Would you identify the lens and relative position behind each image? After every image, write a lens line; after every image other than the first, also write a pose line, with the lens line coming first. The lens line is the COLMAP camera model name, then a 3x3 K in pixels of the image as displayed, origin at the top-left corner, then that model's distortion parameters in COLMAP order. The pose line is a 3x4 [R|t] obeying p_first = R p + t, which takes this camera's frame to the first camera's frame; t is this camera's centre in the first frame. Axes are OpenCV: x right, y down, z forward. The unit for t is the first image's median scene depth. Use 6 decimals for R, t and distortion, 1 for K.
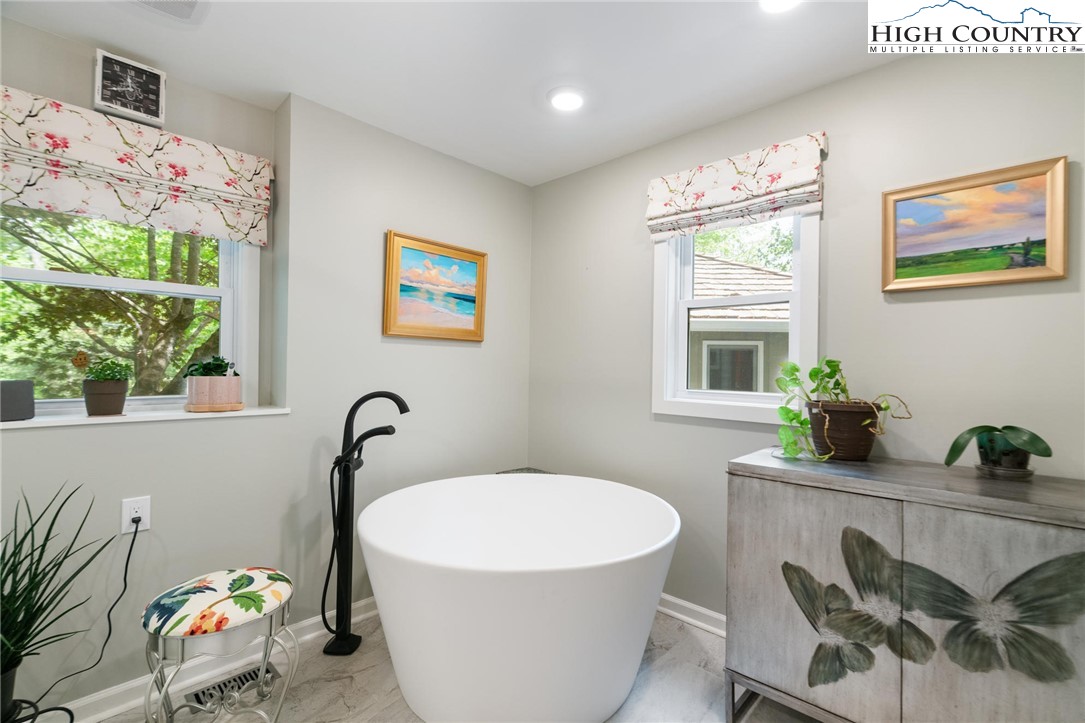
lens RADIAL K [[494.5, 0, 548.2], [0, 494.5, 361.6], [0, 0, 1]] dist [-0.004844, 0.001938]
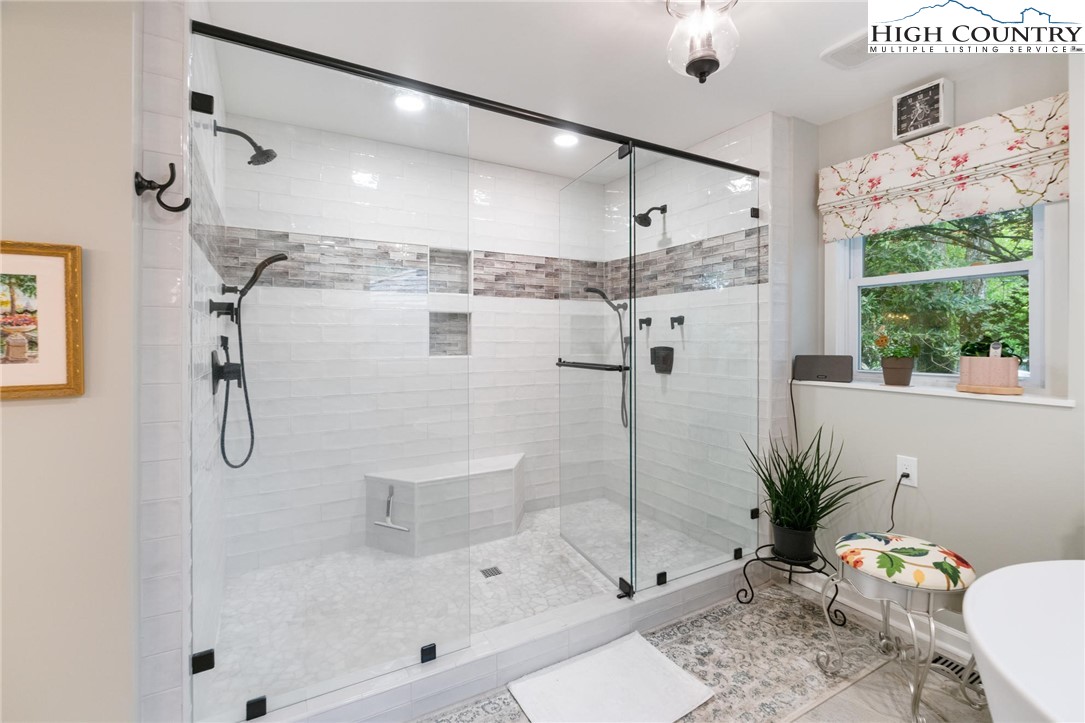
lens RADIAL K [[494.5, 0, 552.7], [0, 494.5, 340.2], [0, 0, 1]] dist [-0.004844, 0.001938]
pose [[-0.295377, -0.017989, -0.955212, 0.519875], [-0.003861, 0.999837, -0.017635, 0.018562], [0.955373, -0.001520, -0.295398, 0.500642]]
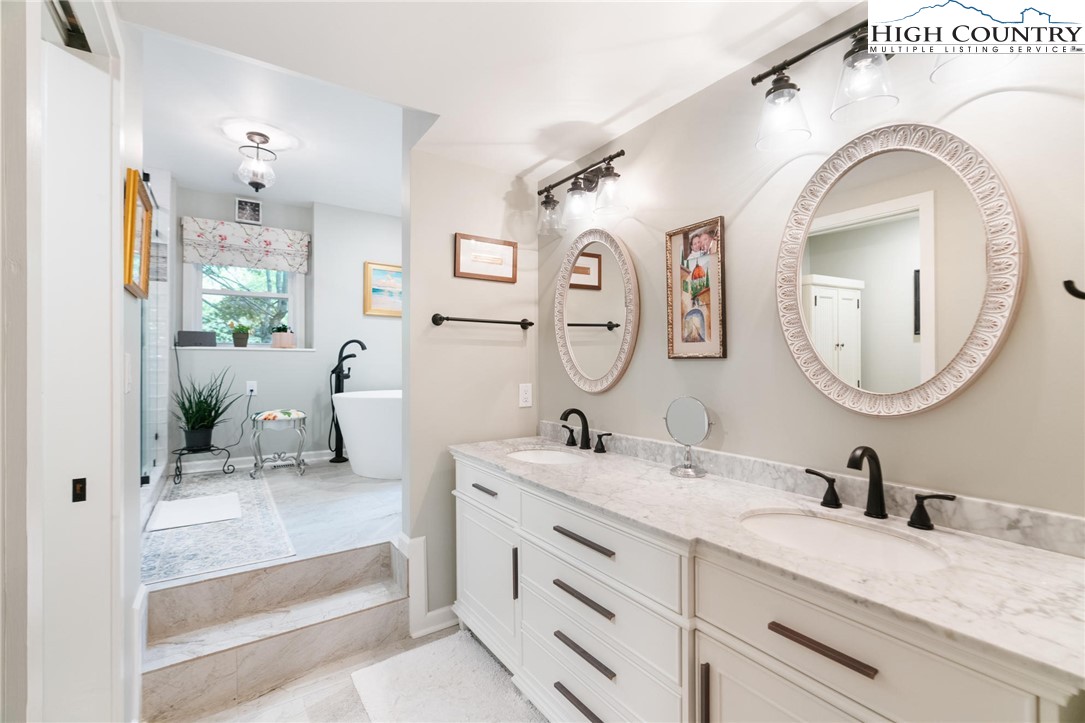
lens RADIAL K [[494.5, 0, 539.2], [0, 494.5, 363.0], [0, 0, 1]] dist [-0.004844, 0.001938]
pose [[0.972842, -0.019889, -0.230612, 1.021929], [0.018287, 0.999792, -0.009082, 0.217914], [0.230745, 0.004618, 0.973003, -0.961663]]
